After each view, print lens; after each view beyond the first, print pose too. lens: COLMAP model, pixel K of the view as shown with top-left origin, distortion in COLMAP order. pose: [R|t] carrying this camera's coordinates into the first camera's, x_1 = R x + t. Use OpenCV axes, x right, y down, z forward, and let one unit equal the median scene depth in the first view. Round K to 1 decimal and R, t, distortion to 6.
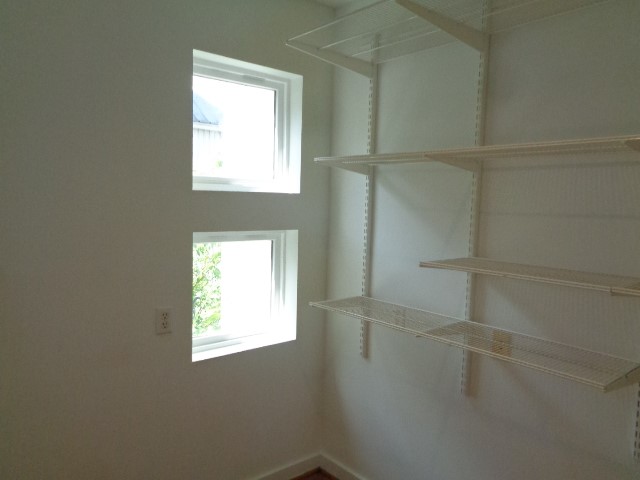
lens RADIAL K [[475.7, 0, 319.5], [0, 475.7, 241.7], [0, 0, 1]] dist [0.001317, 0.001943]
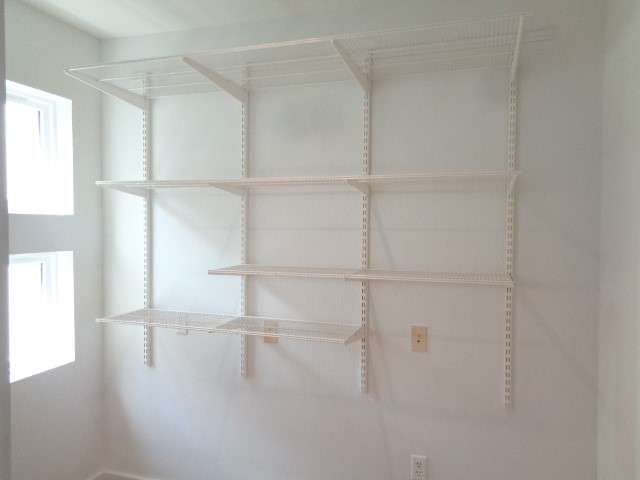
lens RADIAL K [[475.7, 0, 319.5], [0, 475.7, 241.7], [0, 0, 1]] dist [0.001317, 0.001943]
pose [[0.852336, -0.042058, 0.521301, -0.152140], [0.061012, 0.997952, -0.019242, 0.008735], [-0.519424, 0.048206, 0.853156, -0.161362]]
